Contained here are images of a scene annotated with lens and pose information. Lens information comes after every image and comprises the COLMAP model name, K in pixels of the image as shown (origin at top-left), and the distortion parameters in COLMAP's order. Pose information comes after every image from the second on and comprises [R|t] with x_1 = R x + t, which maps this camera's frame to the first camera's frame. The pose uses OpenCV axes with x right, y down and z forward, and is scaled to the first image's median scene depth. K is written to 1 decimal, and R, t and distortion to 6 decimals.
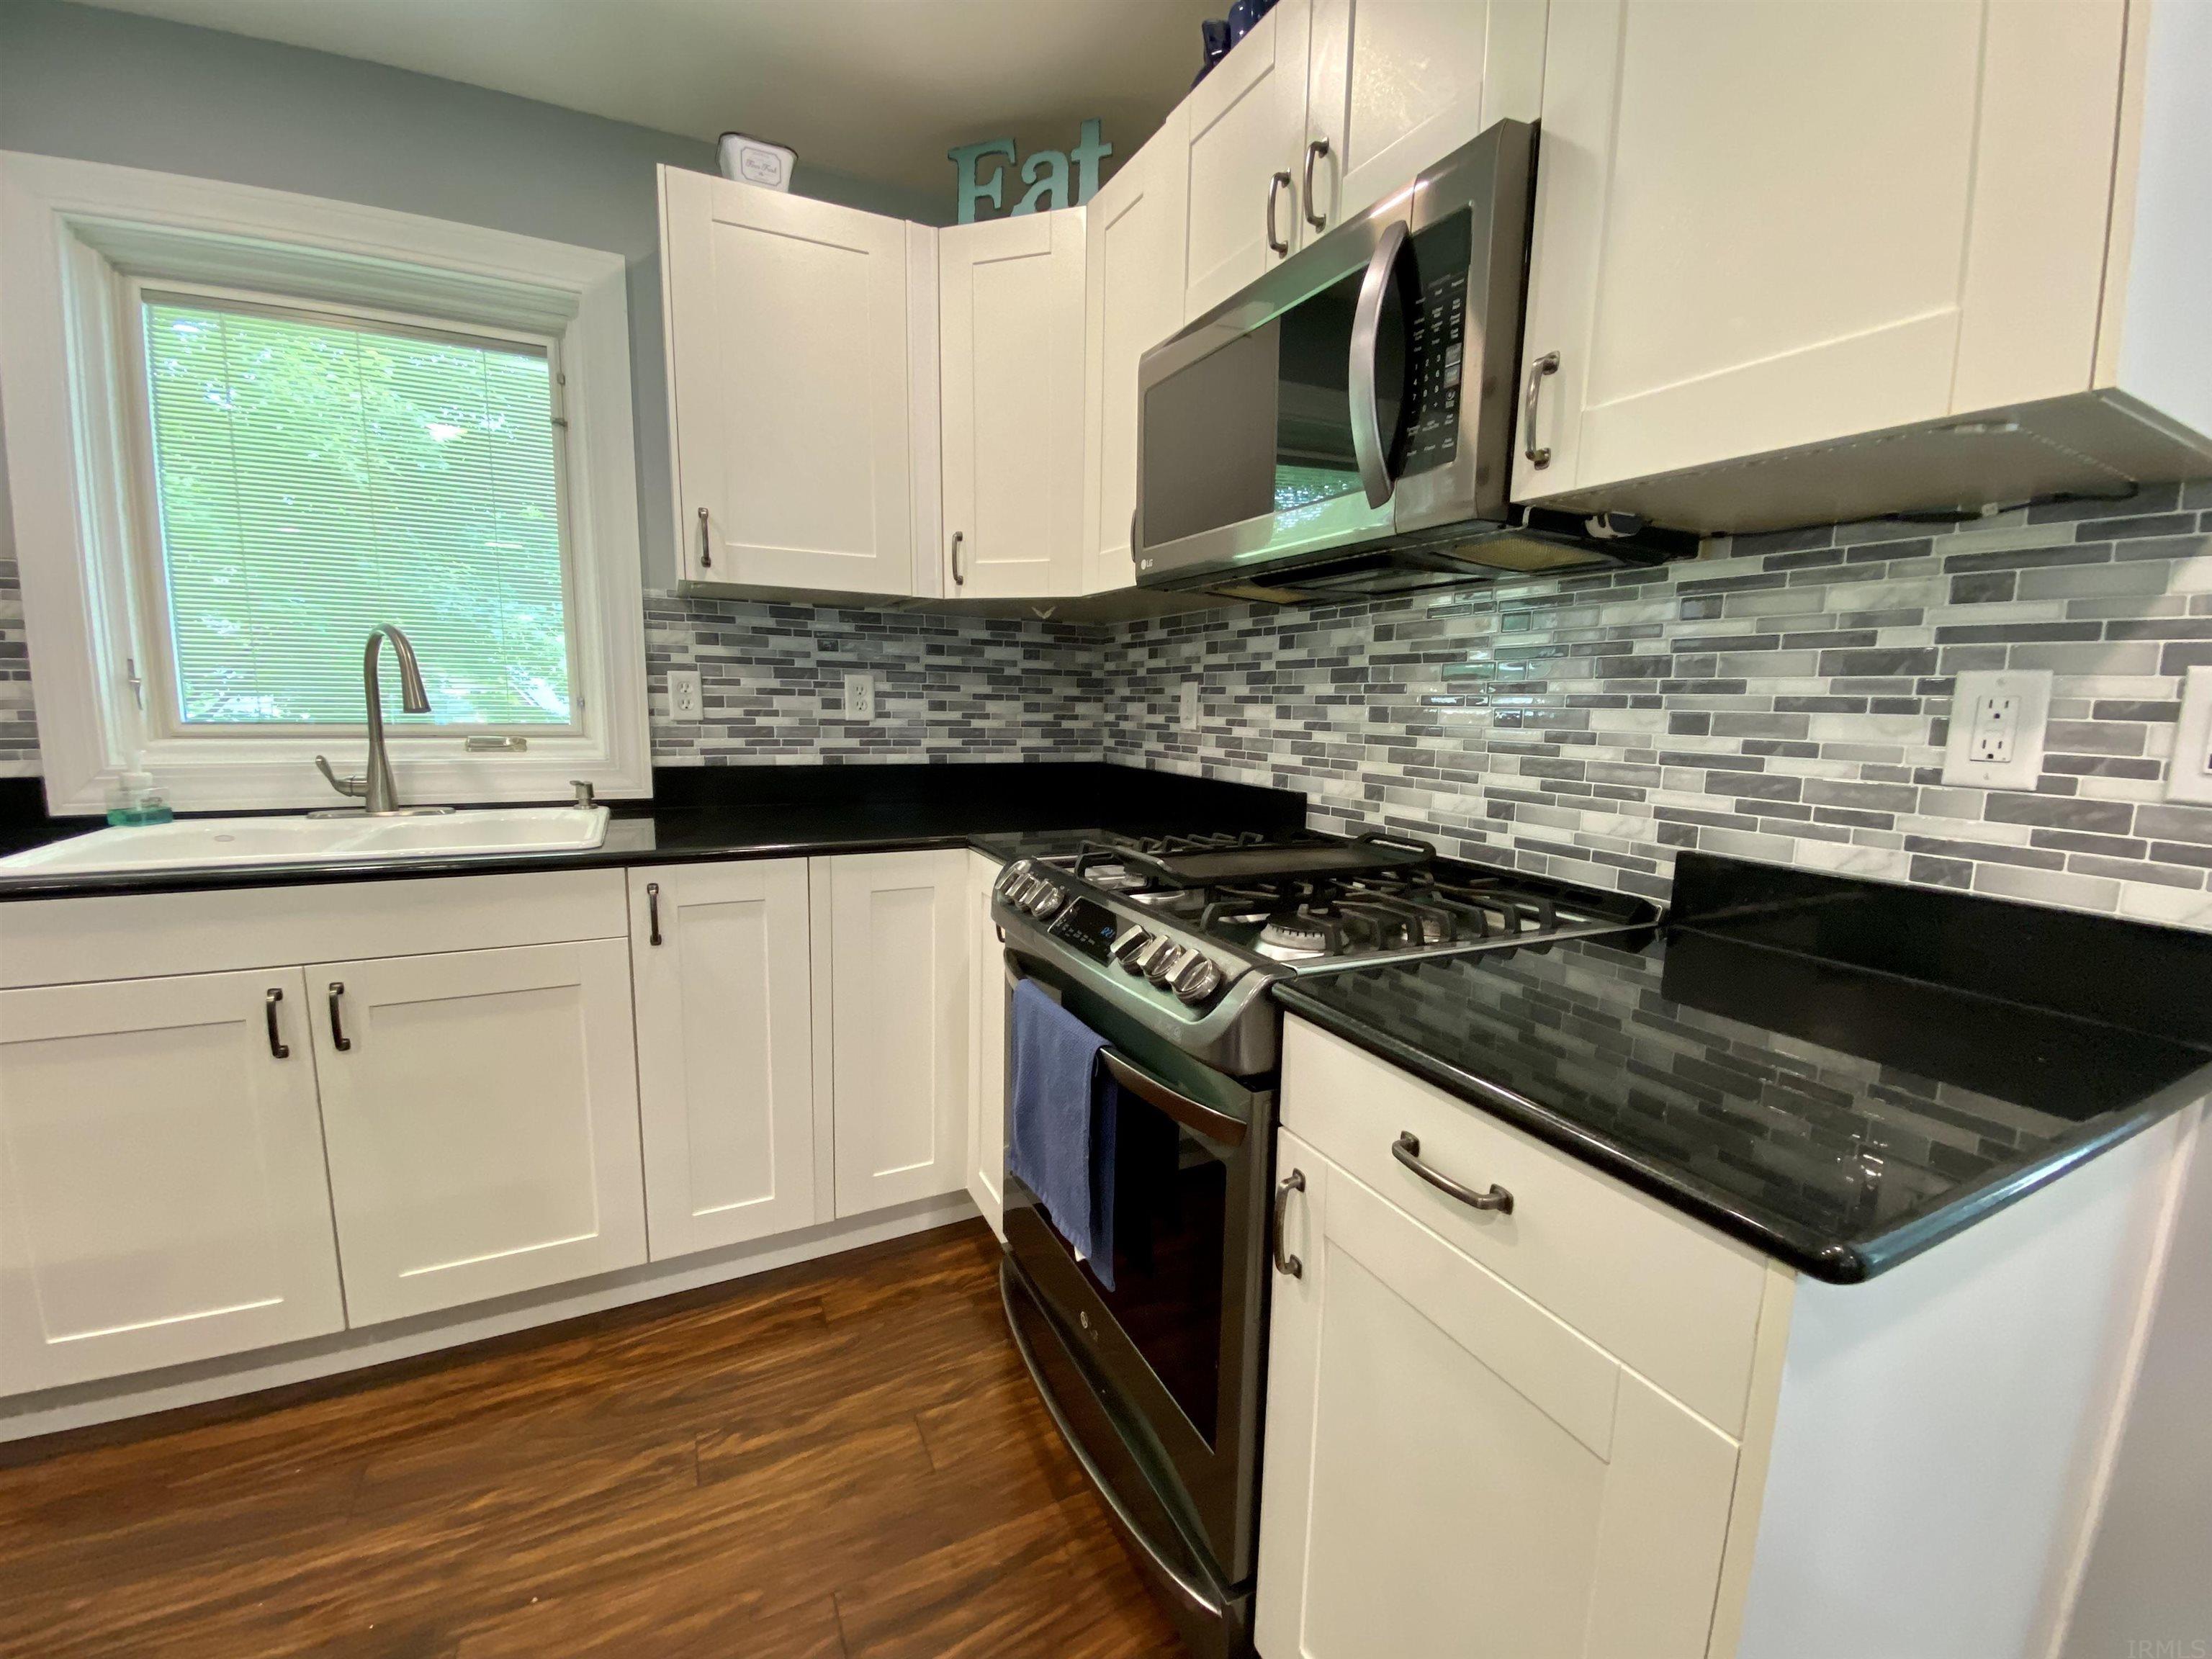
lens RADIAL K [[892.4, 0, 1106.0], [0, 892.4, 829.5], [0, 0, 1]] dist [0.017078, -0.020803]
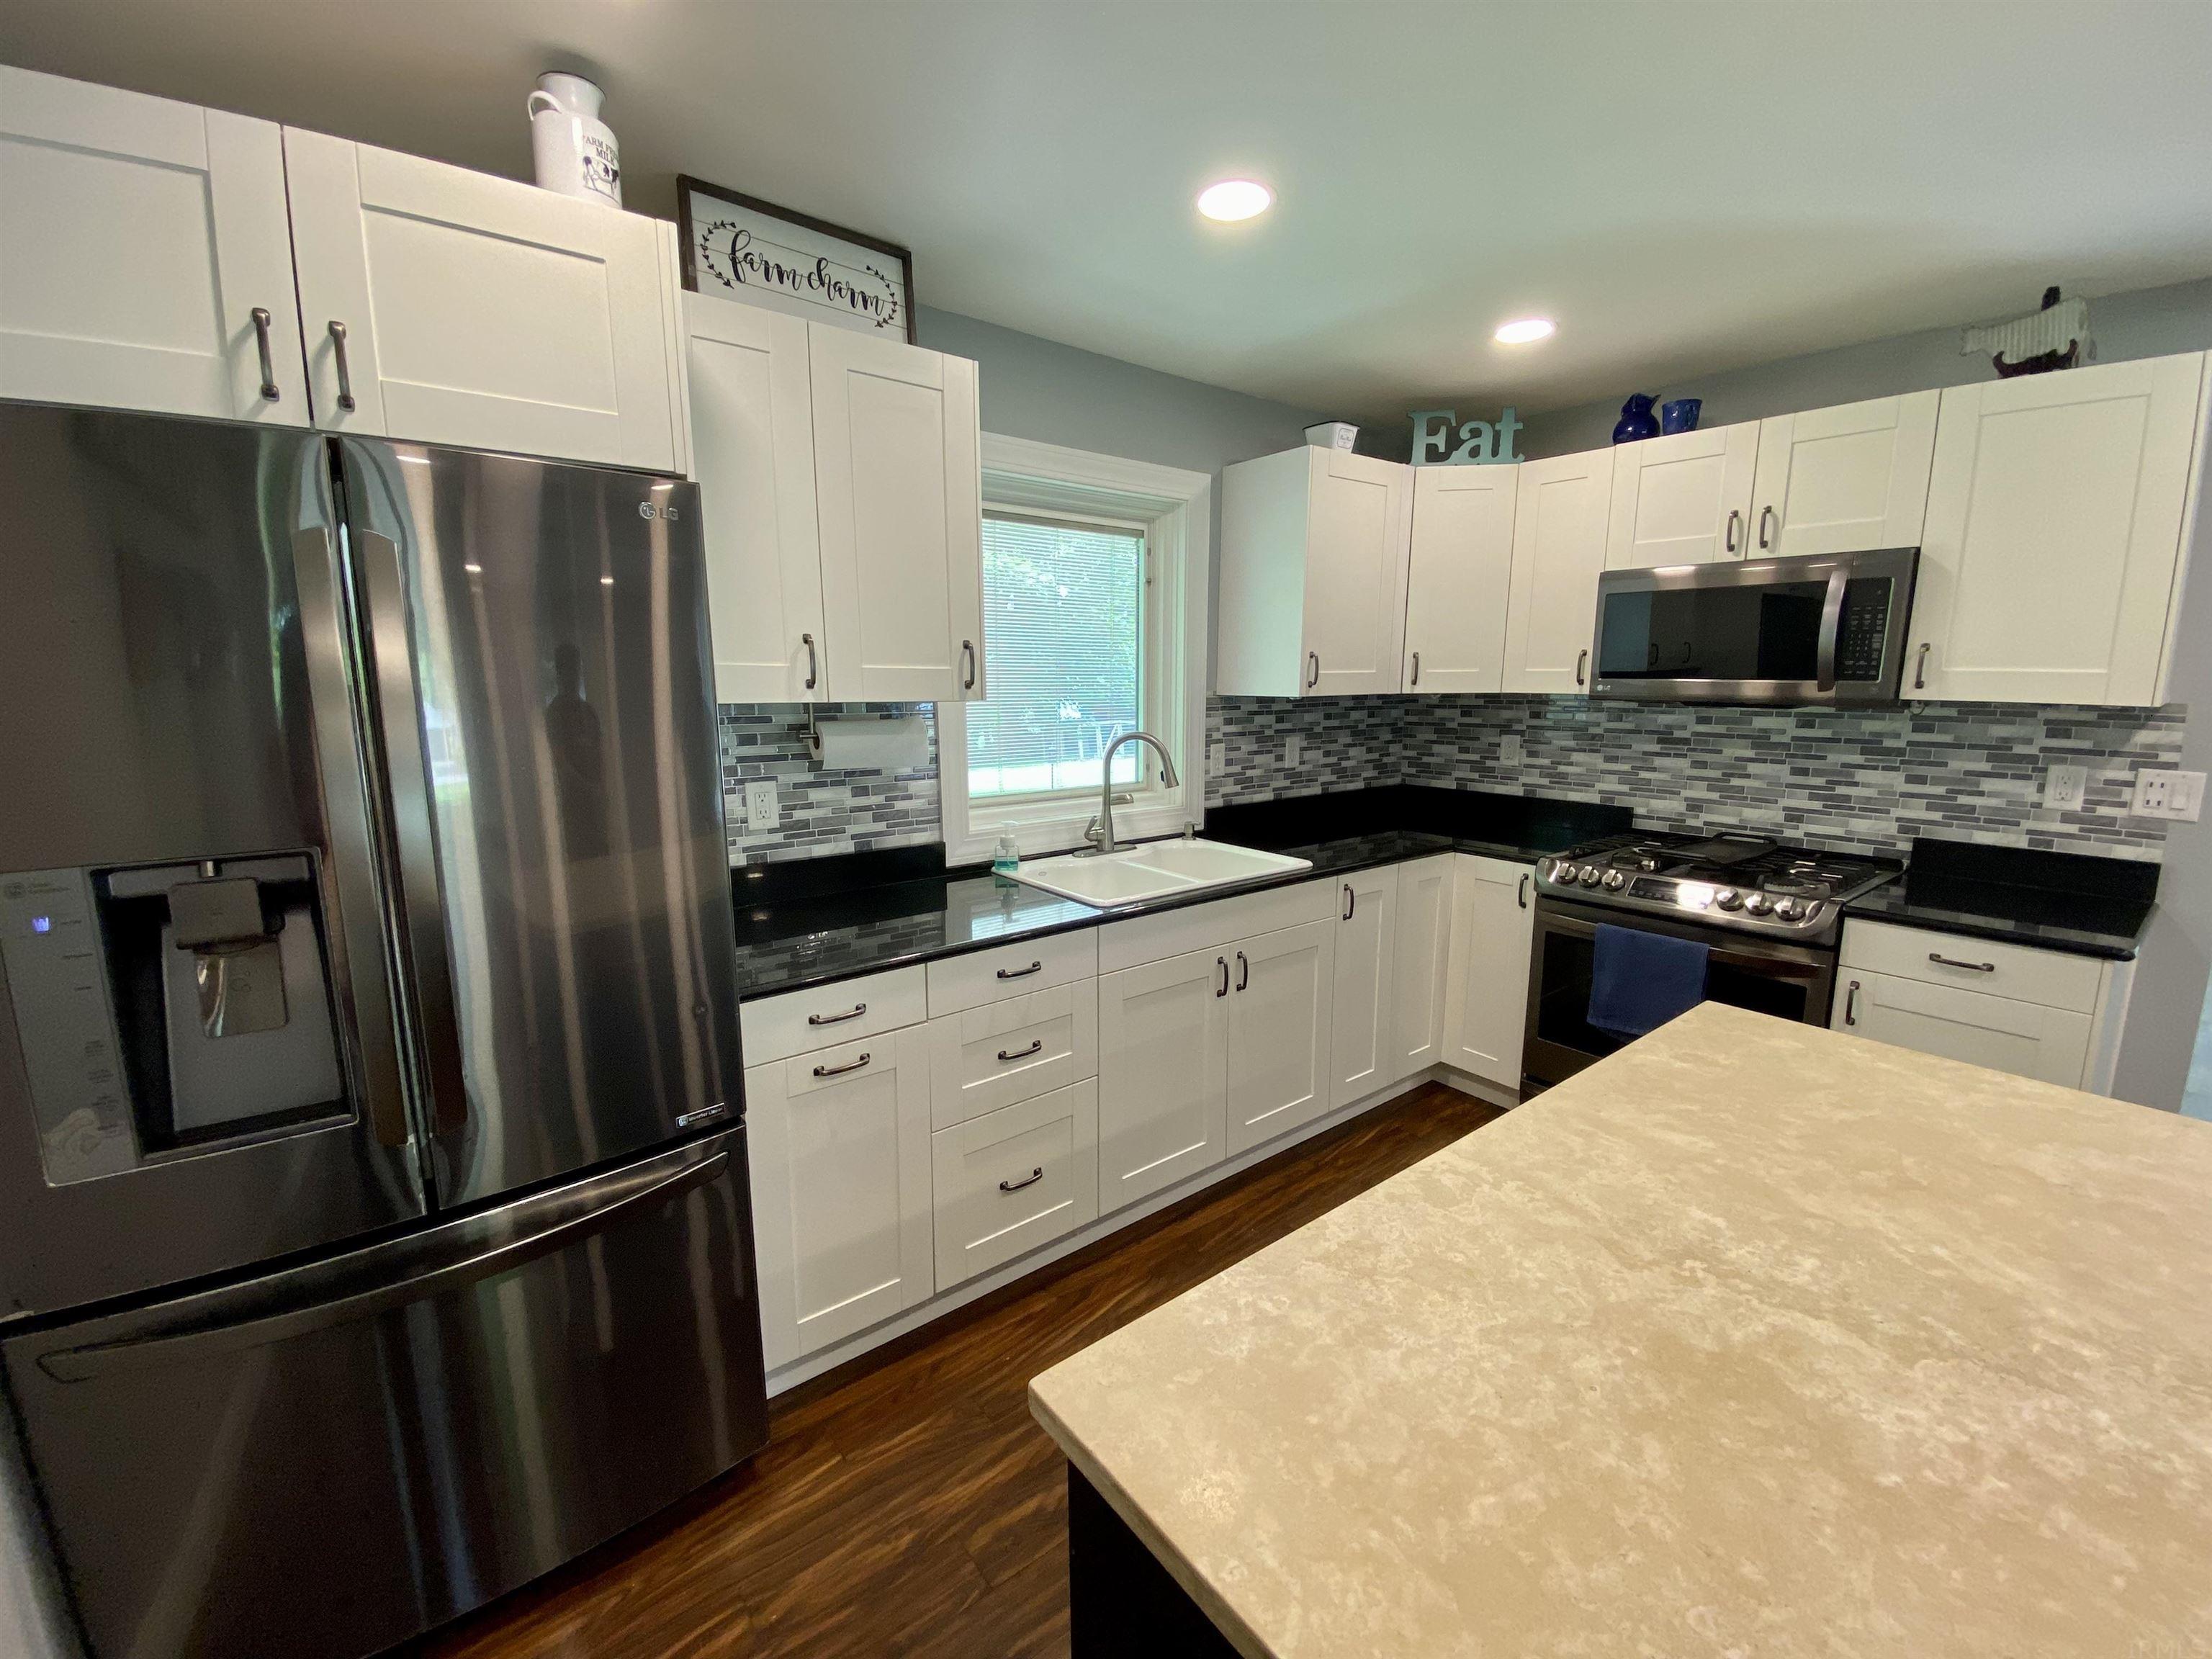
lens RADIAL K [[892.4, 0, 1106.0], [0, 892.4, 829.5], [0, 0, 1]] dist [0.017078, -0.020803]
pose [[0.981541, -0.057525, 0.182398, -1.139597], [0.052166, 0.998058, 0.034050, -0.115844], [-0.184002, -0.023906, 0.982635, -0.524576]]
